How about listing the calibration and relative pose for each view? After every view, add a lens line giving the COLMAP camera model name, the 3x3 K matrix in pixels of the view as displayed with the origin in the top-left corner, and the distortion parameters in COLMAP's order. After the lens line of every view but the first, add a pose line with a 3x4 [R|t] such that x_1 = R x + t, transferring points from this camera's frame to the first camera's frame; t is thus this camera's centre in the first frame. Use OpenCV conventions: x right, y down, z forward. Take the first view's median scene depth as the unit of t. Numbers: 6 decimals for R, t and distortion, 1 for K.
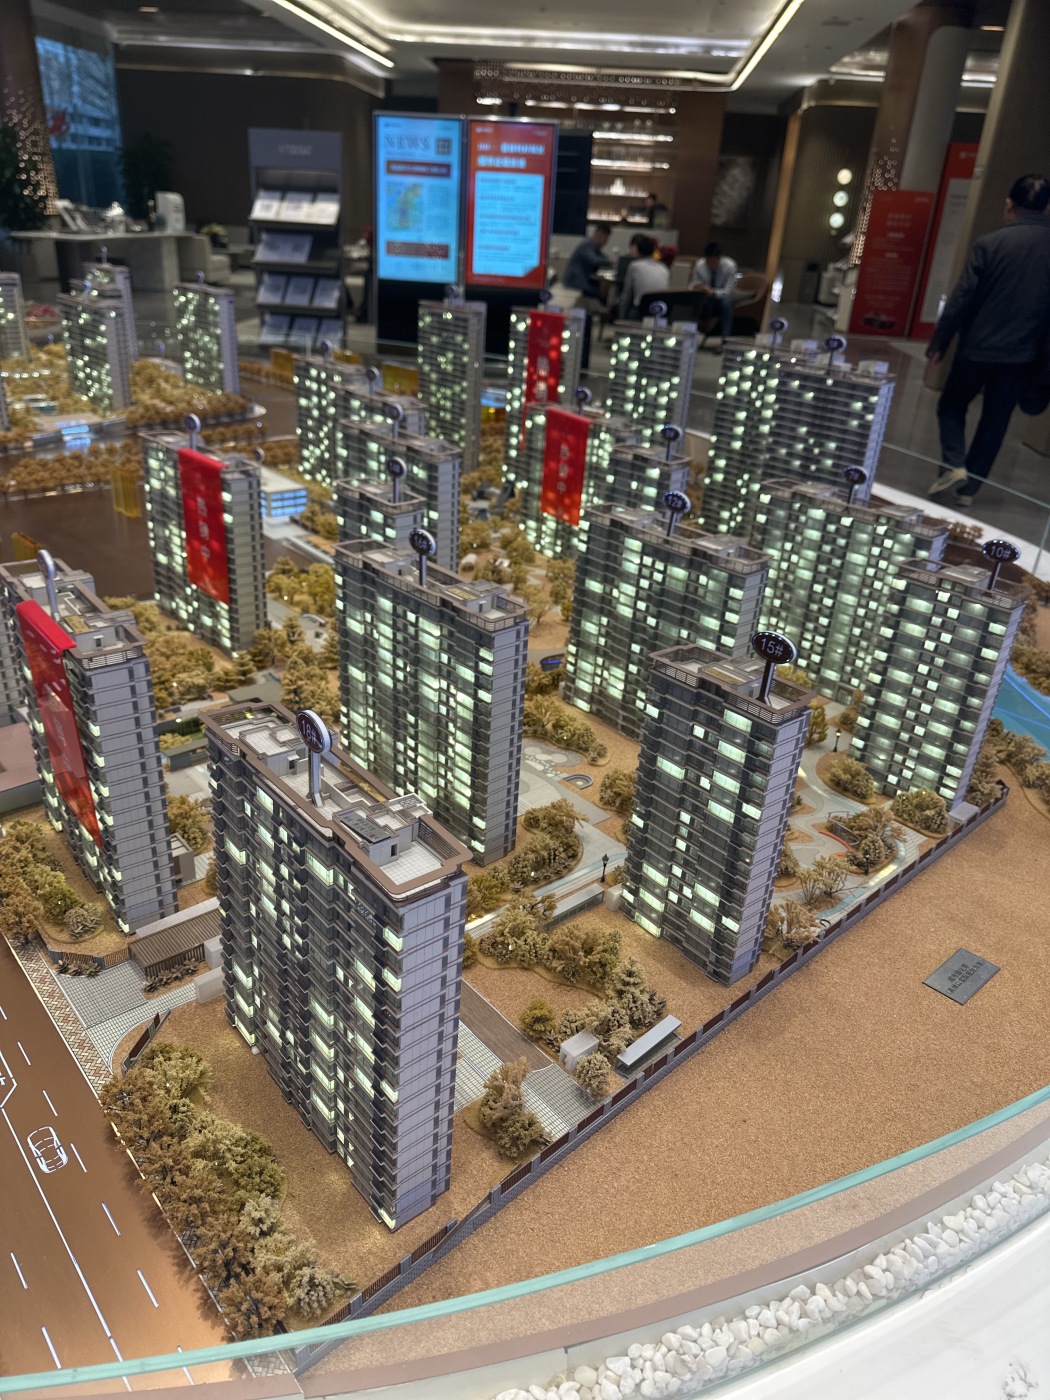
lens RADIAL K [[992.1, 0, 510.5], [0, 992.1, 725.4], [0, 0, 1]] dist [0.114001, -0.110011]
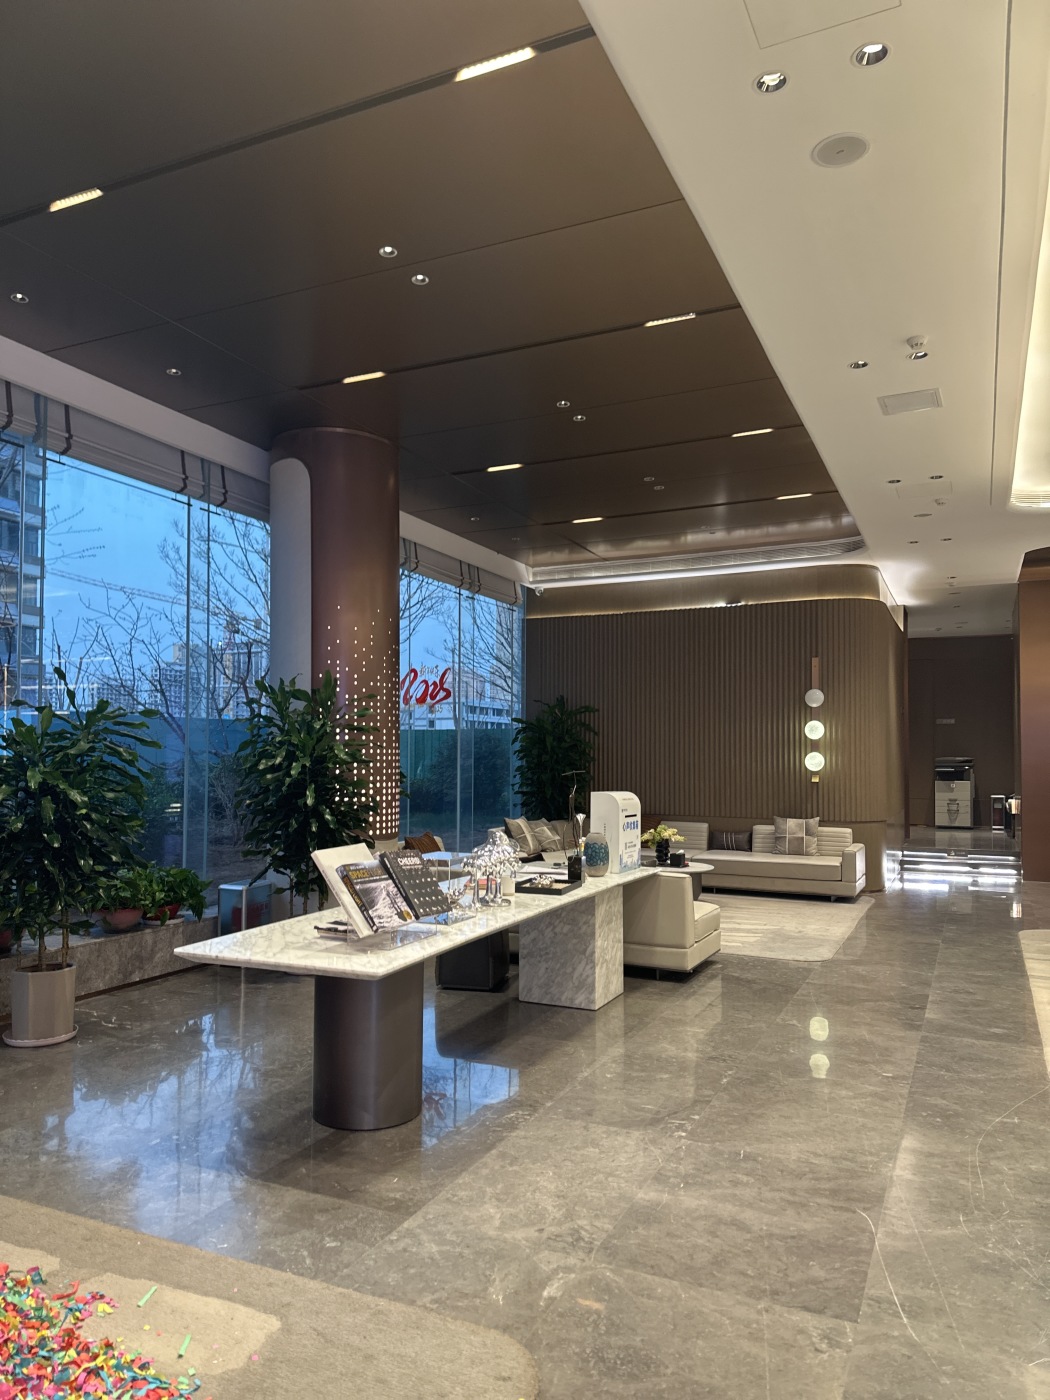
lens RADIAL K [[992.1, 0, 510.5], [0, 992.1, 725.4], [0, 0, 1]] dist [0.114001, -0.110011]
pose [[0.944431, -0.069996, -0.321171, -0.198694], [-0.095801, 0.876035, -0.472635, -0.284385], [0.314440, 0.477140, 0.820649, 0.517388]]
